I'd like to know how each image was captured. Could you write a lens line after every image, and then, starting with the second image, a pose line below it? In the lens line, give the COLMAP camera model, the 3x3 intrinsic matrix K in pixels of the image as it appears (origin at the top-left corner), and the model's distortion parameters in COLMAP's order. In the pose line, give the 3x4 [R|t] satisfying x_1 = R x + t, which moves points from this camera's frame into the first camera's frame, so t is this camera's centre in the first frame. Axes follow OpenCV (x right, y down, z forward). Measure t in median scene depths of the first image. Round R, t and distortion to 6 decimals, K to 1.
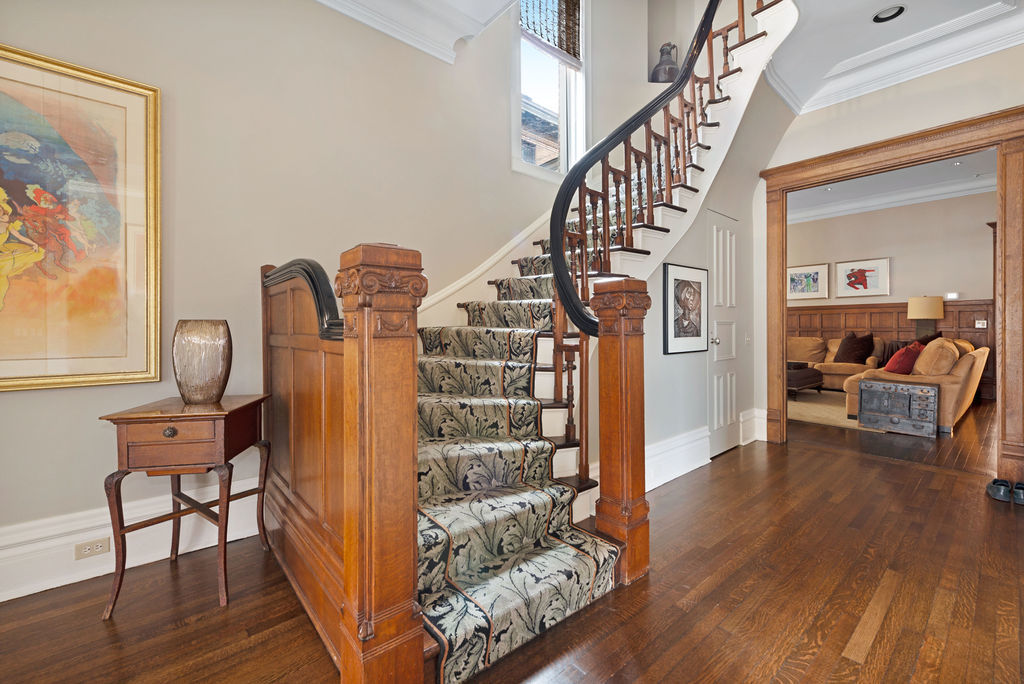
lens RADIAL K [[484.8, 0, 474.2], [0, 484.8, 319.5], [0, 0, 1]] dist [-0.000730, -0.000100]
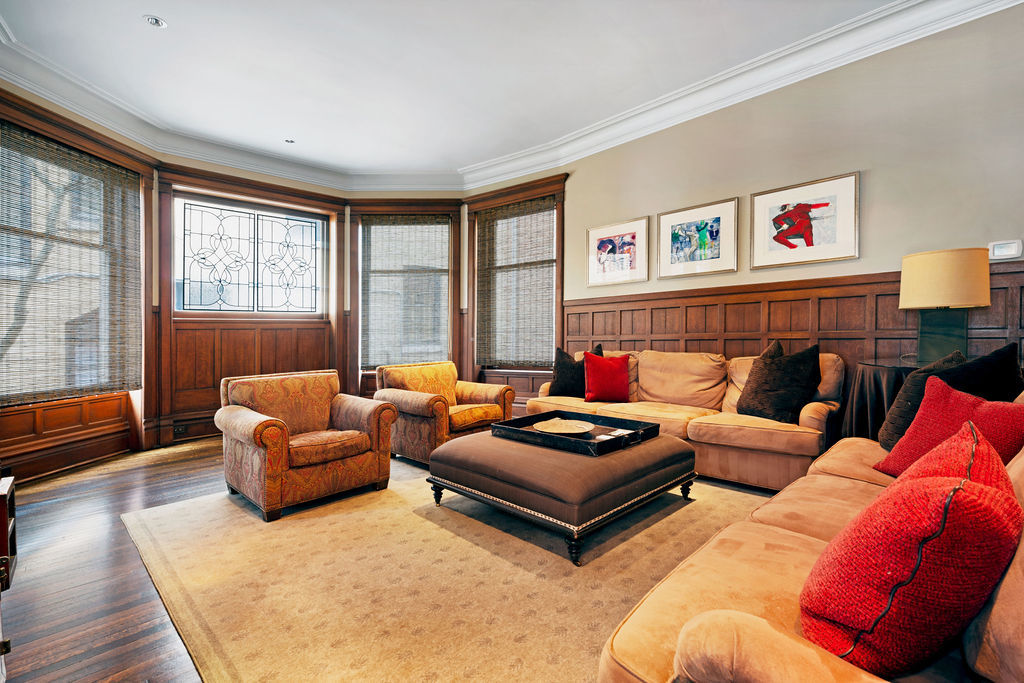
lens RADIAL K [[456.4, 0, 512.0], [0, 456.4, 341.5], [0, 0, 1]] dist [-0.002433, -0.000283]
pose [[0.997846, -0.003247, 0.065515, 0.494506], [0.001571, 0.999670, 0.025621, 0.015206], [-0.065577, -0.025463, 0.997523, 0.581751]]
